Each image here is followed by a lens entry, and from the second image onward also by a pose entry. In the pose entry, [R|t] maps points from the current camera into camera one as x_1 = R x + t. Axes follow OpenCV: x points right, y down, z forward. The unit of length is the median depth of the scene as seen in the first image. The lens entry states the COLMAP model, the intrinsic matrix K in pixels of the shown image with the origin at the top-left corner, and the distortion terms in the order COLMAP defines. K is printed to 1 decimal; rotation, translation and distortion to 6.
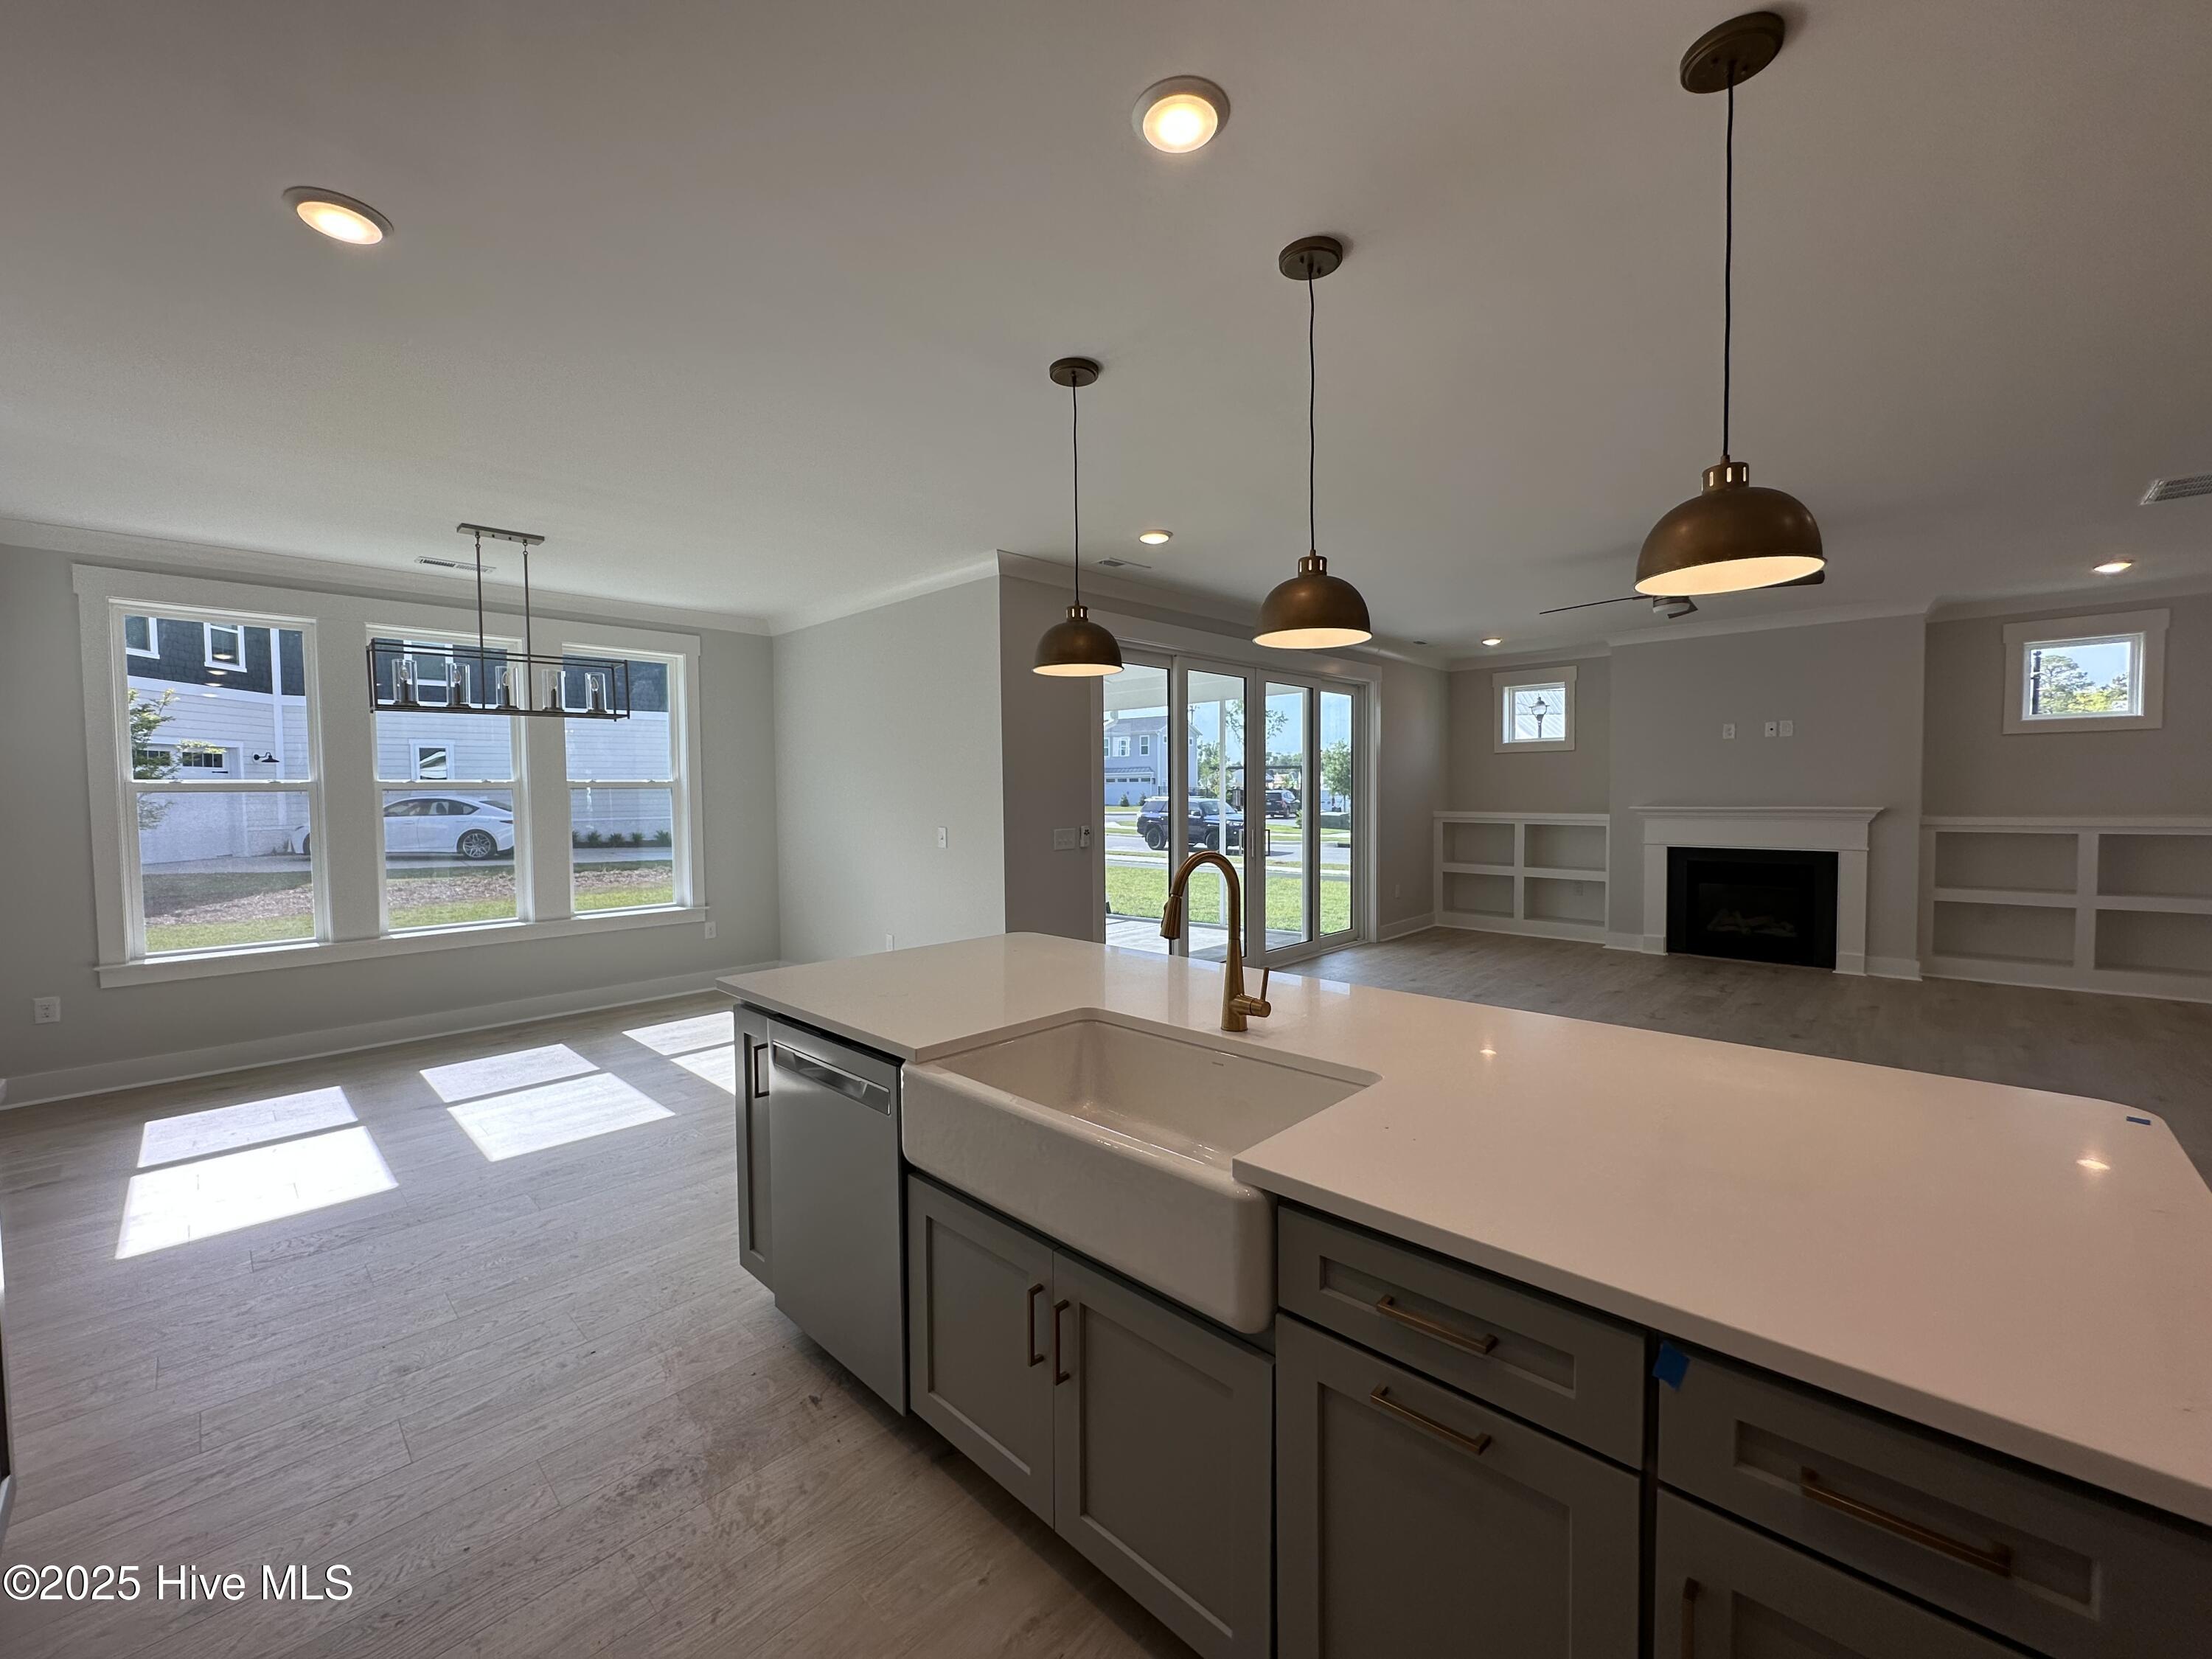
lens RADIAL K [[885.1, 0, 1087.2], [0, 885.1, 826.5], [0, 0, 1]] dist [-0.004096, -0.000154]
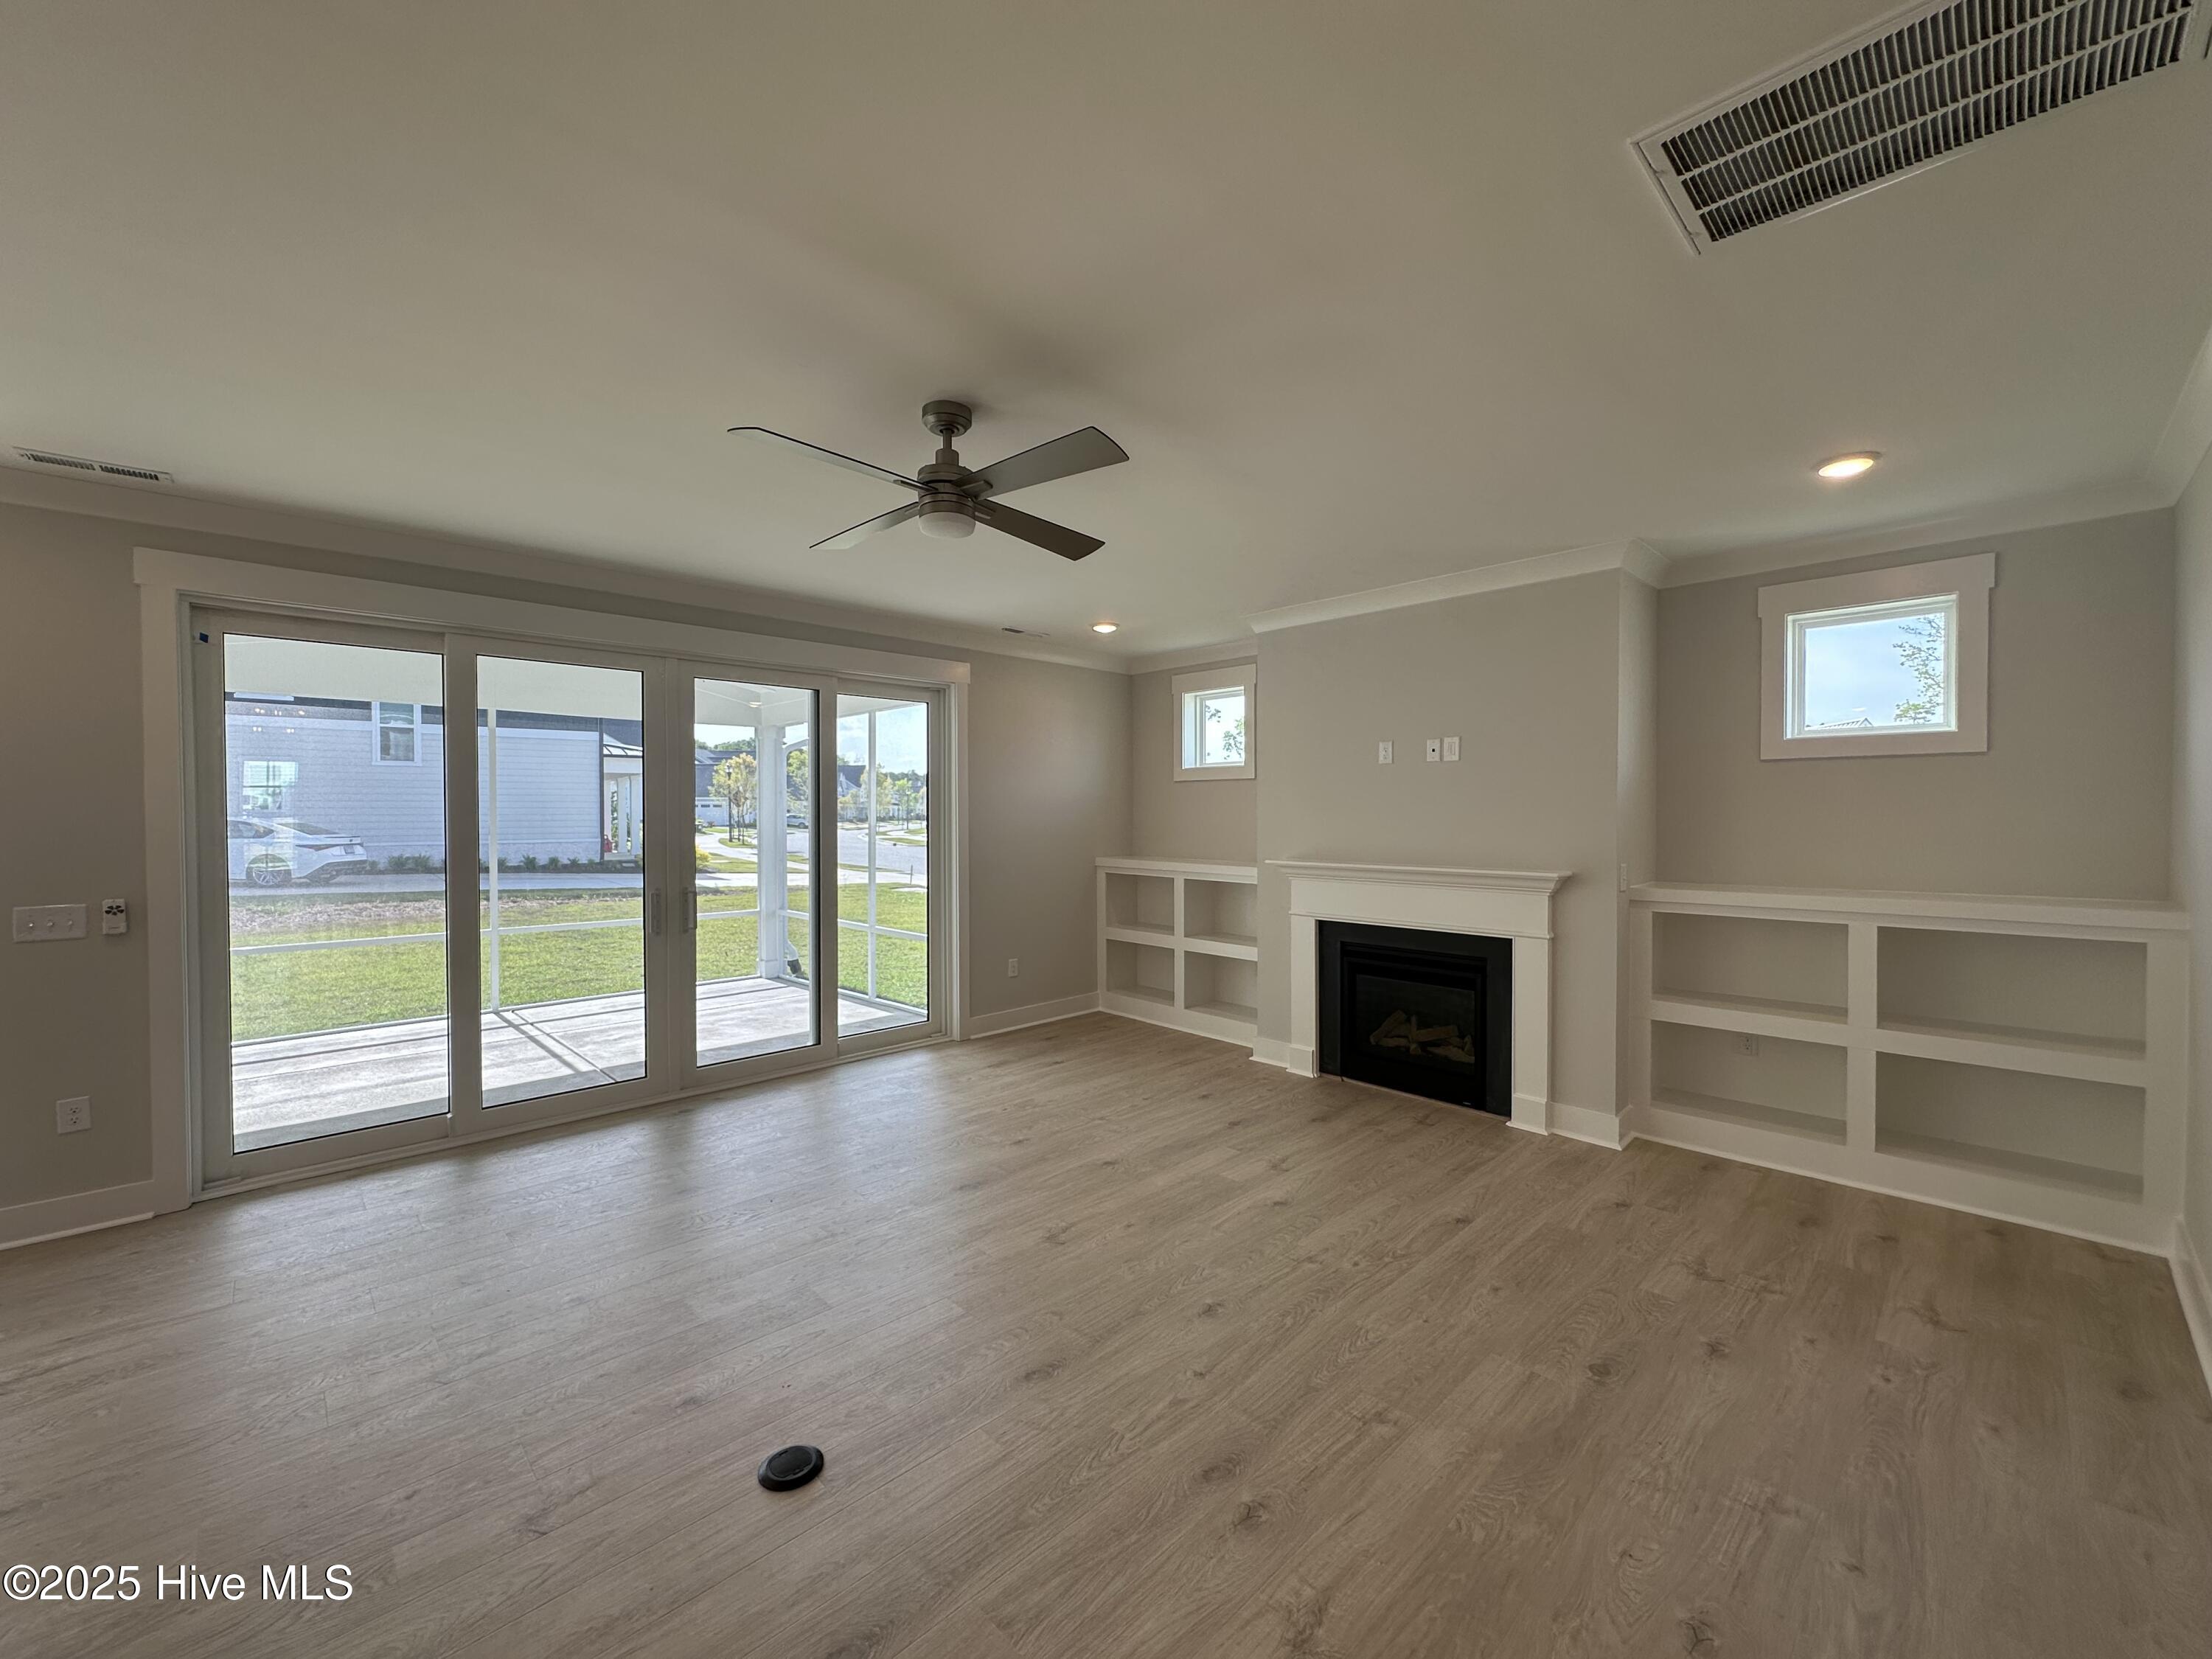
lens RADIAL K [[885.1, 0, 1087.2], [0, 885.1, 826.5], [0, 0, 1]] dist [-0.004096, -0.000154]
pose [[0.999281, 0.009251, -0.036780, 0.507086], [-0.010140, 0.999659, -0.024061, -0.031644], [0.036545, 0.024417, 0.999034, 0.302692]]
